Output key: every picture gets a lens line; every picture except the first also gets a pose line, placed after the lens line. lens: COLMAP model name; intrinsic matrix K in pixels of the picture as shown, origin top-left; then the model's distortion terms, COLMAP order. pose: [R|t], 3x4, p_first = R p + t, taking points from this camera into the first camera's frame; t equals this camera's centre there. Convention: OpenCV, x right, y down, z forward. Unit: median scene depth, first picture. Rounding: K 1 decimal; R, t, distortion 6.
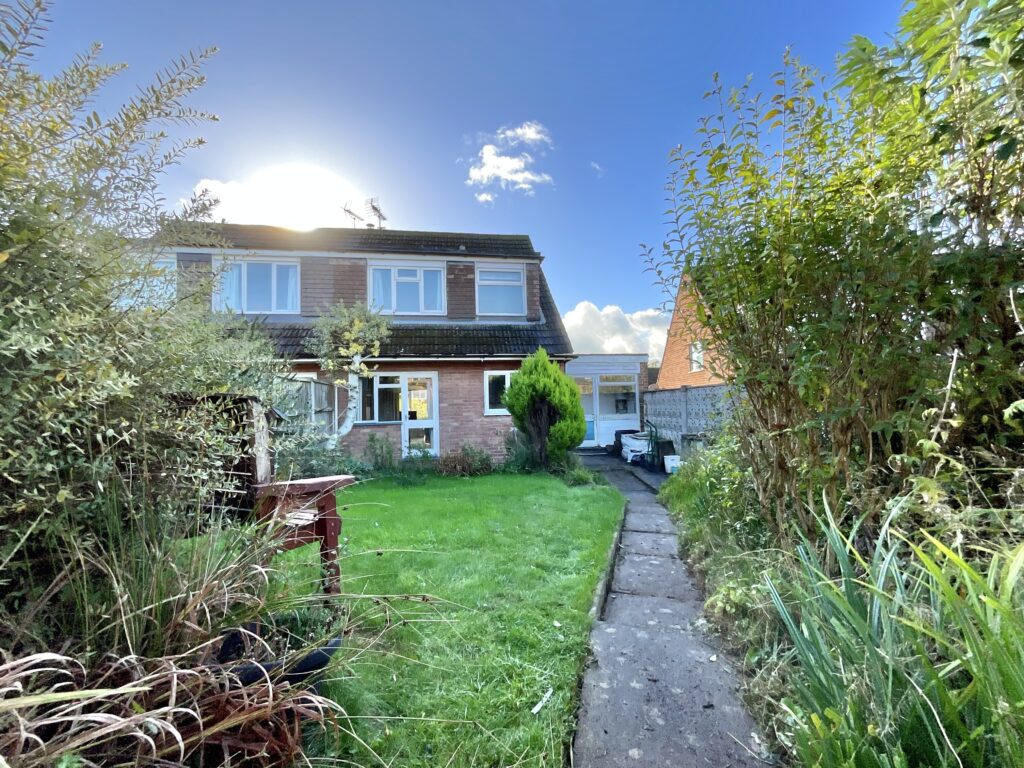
lens RADIAL K [[435.1, 0, 512.0], [0, 435.1, 384.0], [0, 0, 1]] dist [0.000785, -0.000063]
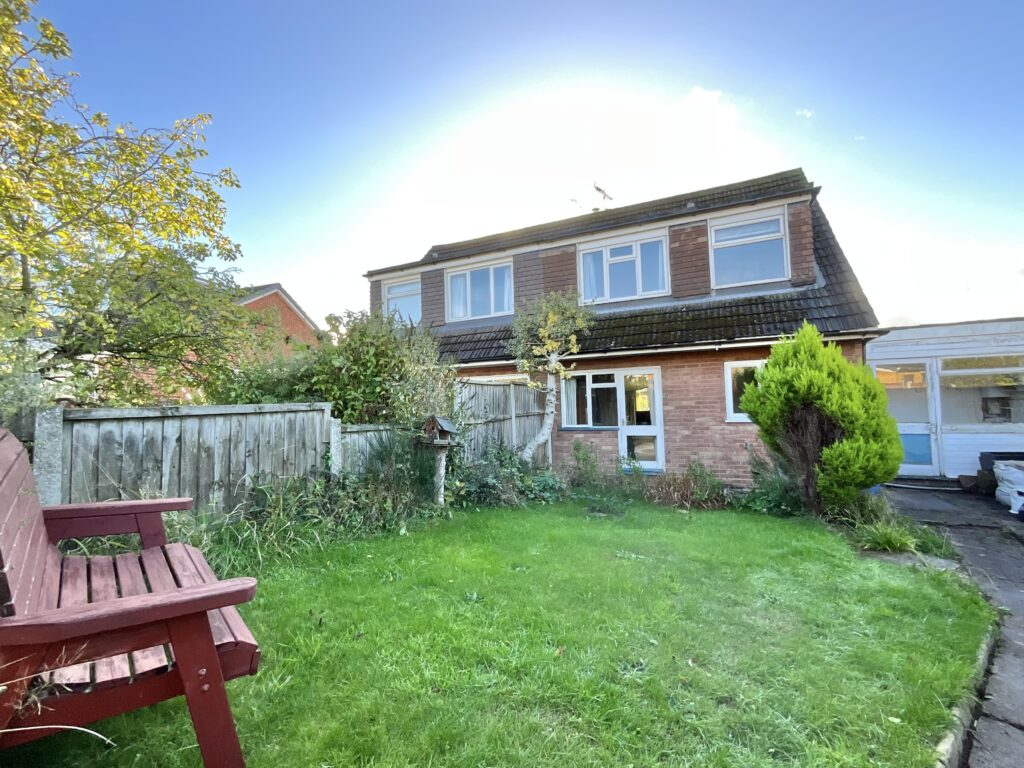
lens RADIAL K [[435.1, 0, 512.0], [0, 435.1, 384.0], [0, 0, 1]] dist [0.000785, -0.000063]
pose [[0.822911, -0.023725, -0.567674, 0.060995], [0.033333, 0.999423, 0.006552, -0.010322], [0.567191, -0.024314, 0.823227, 0.184553]]
